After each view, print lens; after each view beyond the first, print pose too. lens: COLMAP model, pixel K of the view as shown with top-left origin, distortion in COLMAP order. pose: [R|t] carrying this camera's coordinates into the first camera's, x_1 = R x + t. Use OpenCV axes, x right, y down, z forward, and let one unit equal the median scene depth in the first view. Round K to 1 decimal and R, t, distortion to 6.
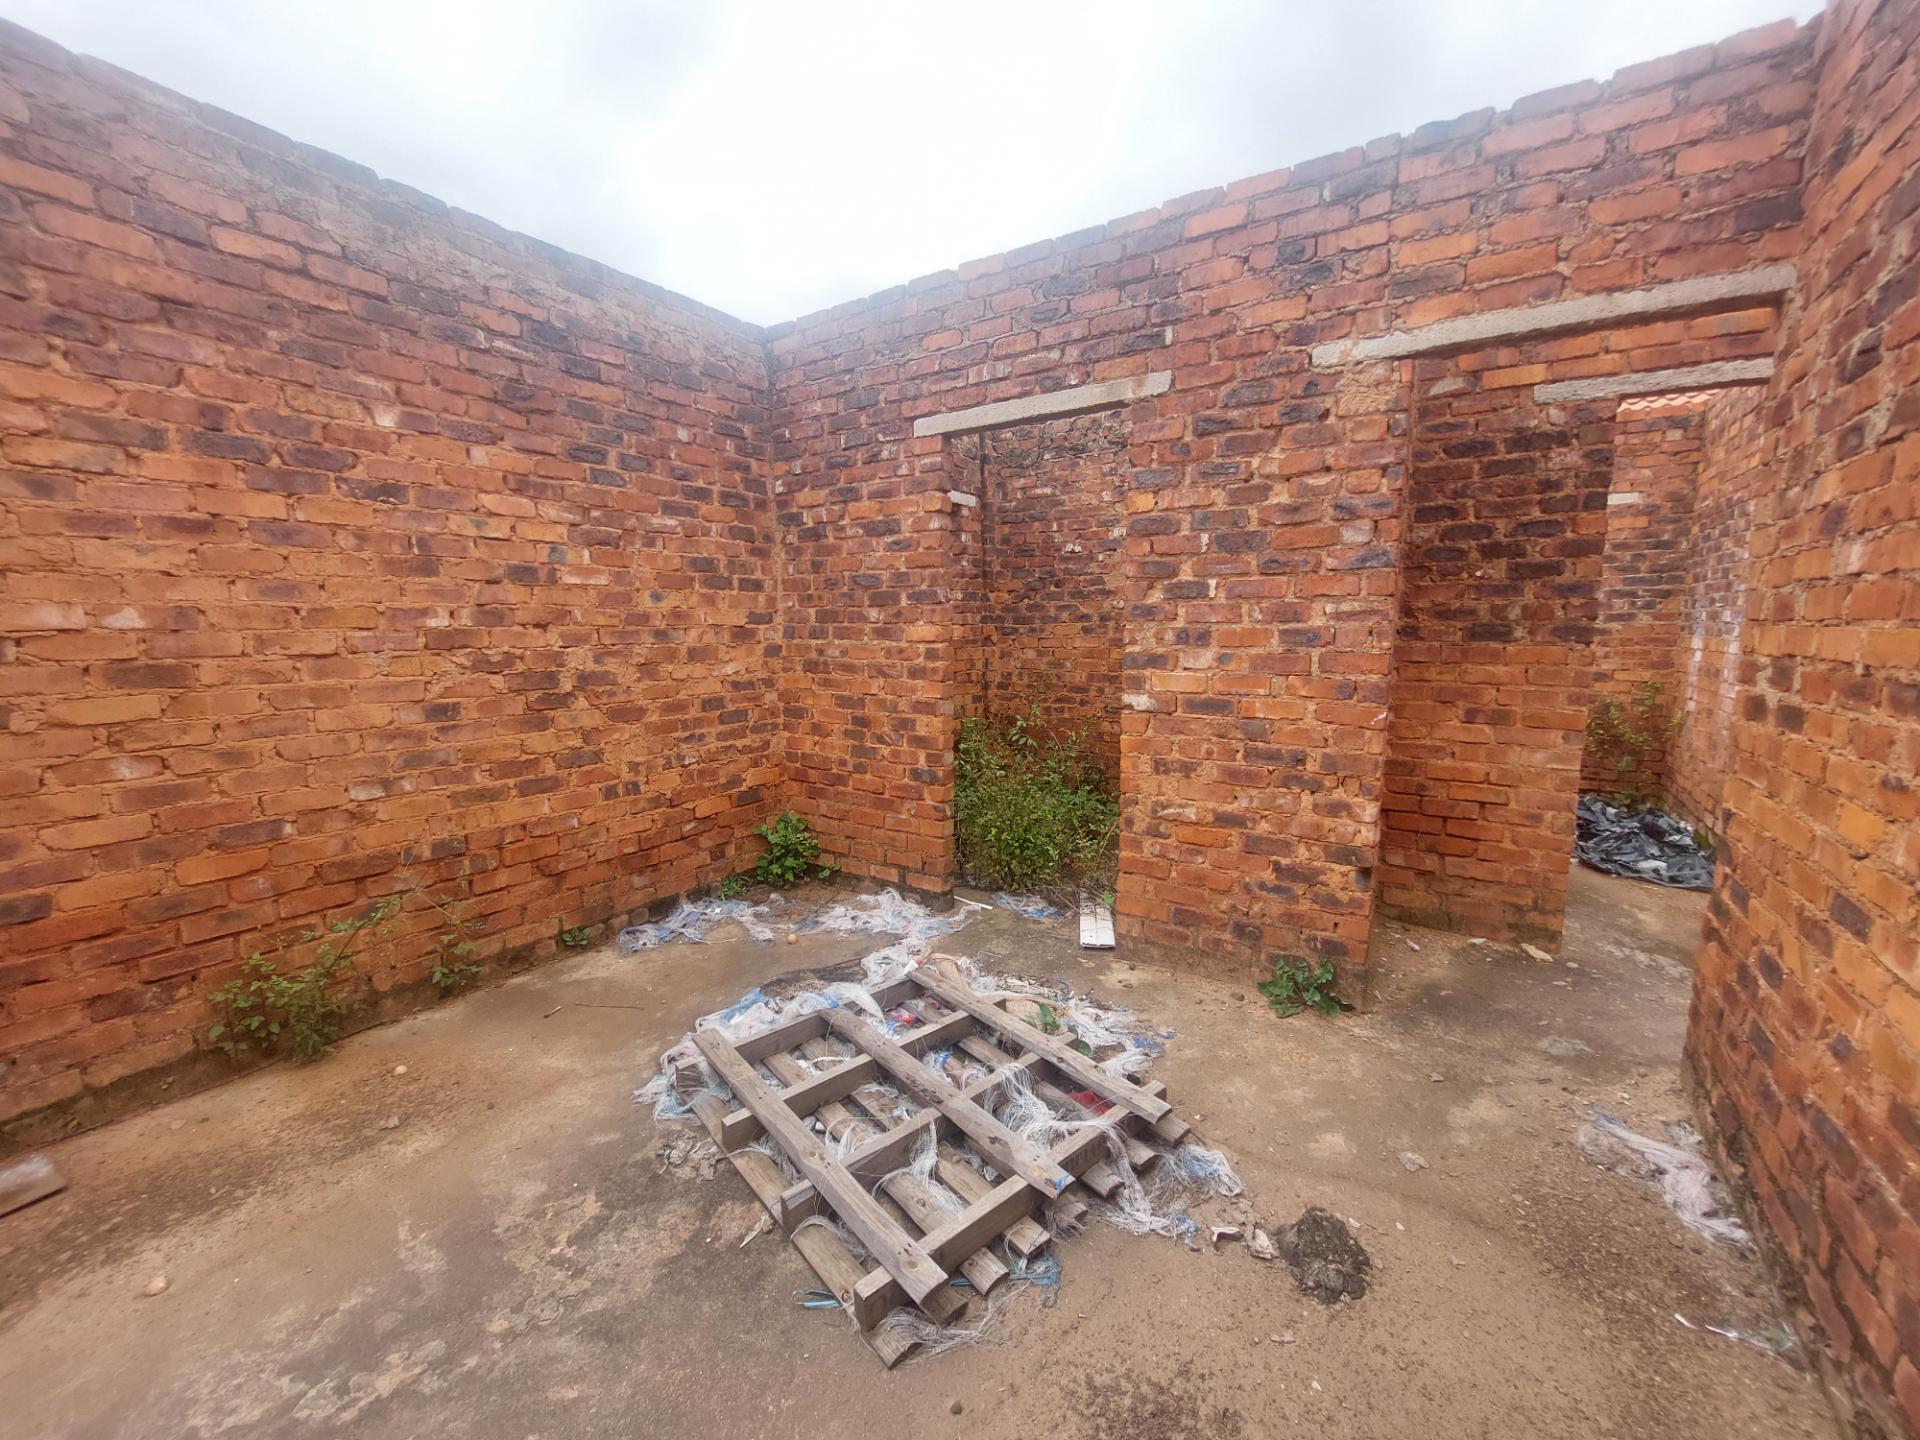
lens RADIAL K [[772.0, 0, 972.2], [0, 772.0, 720.6], [0, 0, 1]] dist [-0.015398, 0.000315]
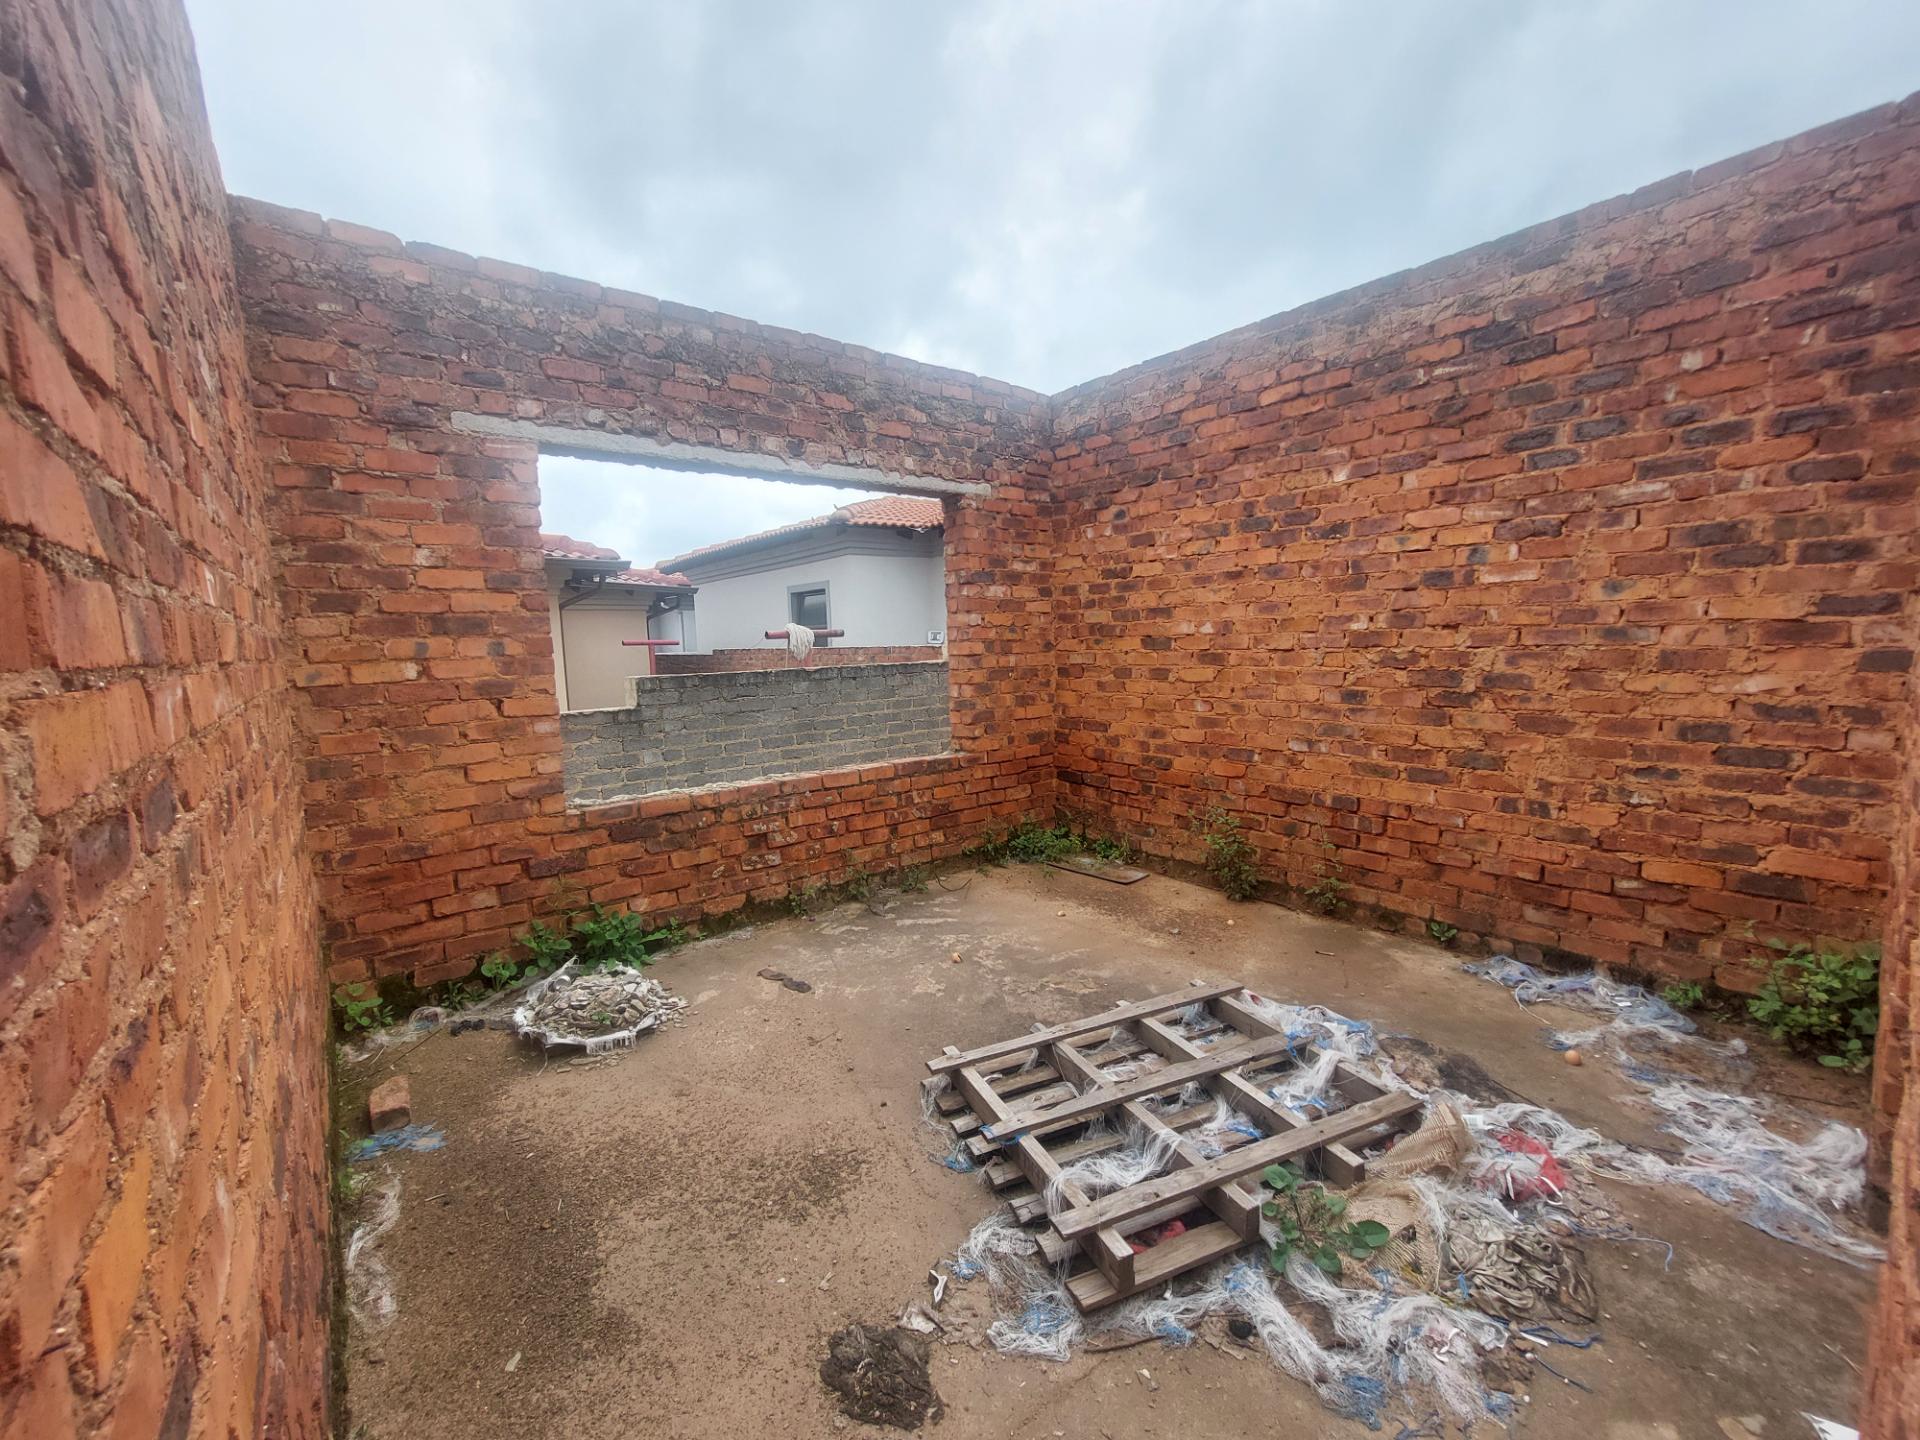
lens RADIAL K [[772.0, 0, 972.2], [0, 772.0, 720.6], [0, 0, 1]] dist [-0.015398, 0.000315]
pose [[-0.294777, 0.108404, -0.949397, 0.679330], [-0.091286, 0.985806, 0.140905, -0.090578], [0.951196, 0.128202, -0.280697, 0.734322]]
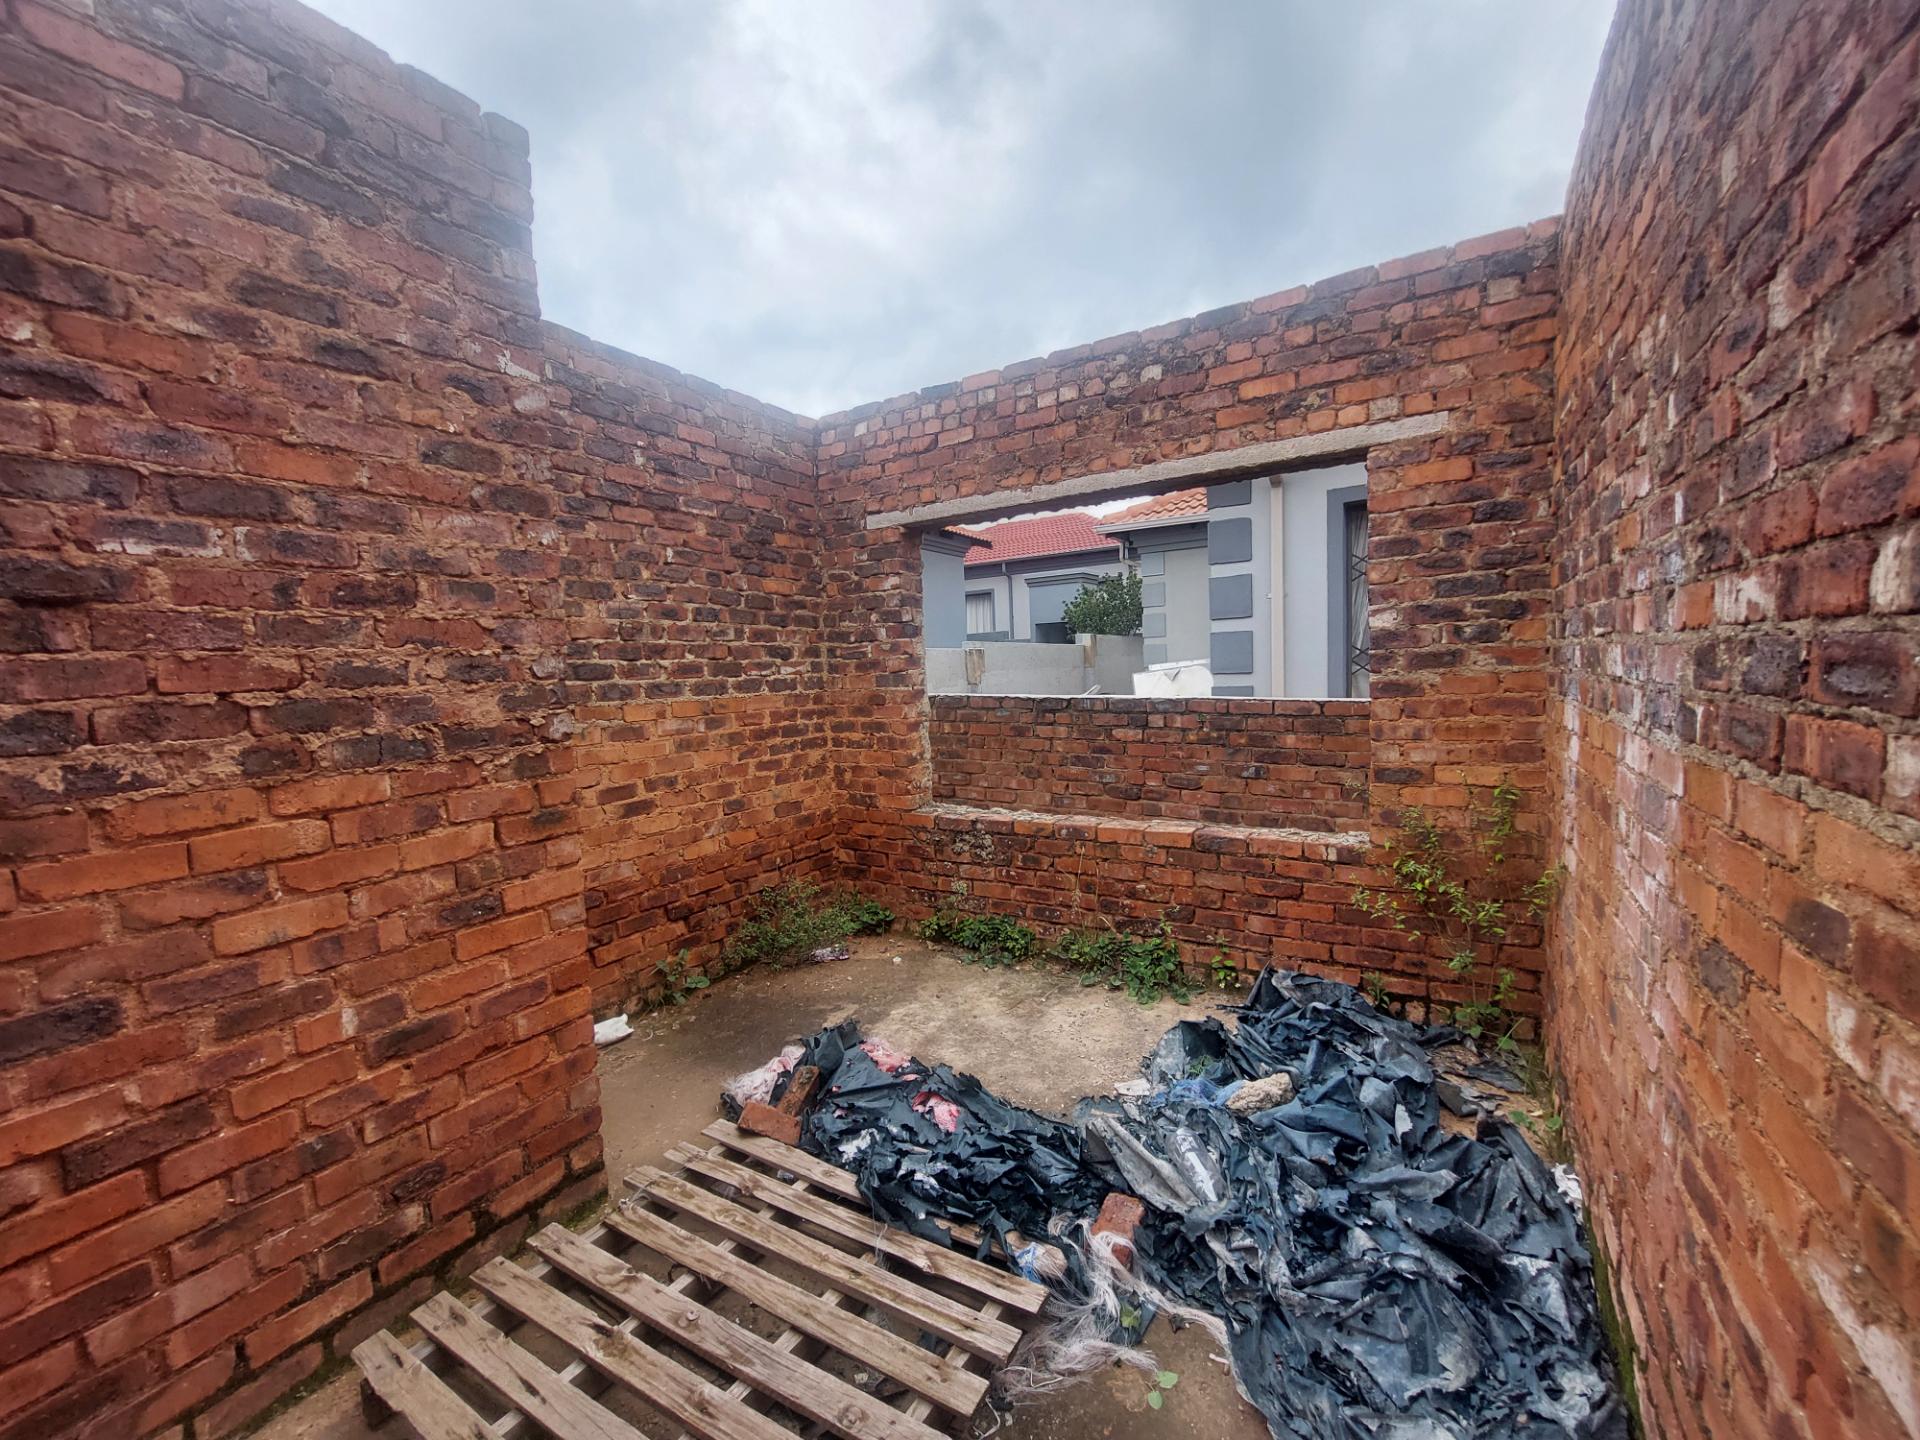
lens RADIAL K [[772.0, 0, 972.2], [0, 772.0, 720.6], [0, 0, 1]] dist [-0.015398, 0.000315]
pose [[0.998958, -0.039107, 0.023511, 0.049850], [0.040336, 0.997712, -0.054266, -0.007523], [-0.021335, 0.055158, 0.998250, 0.047390]]
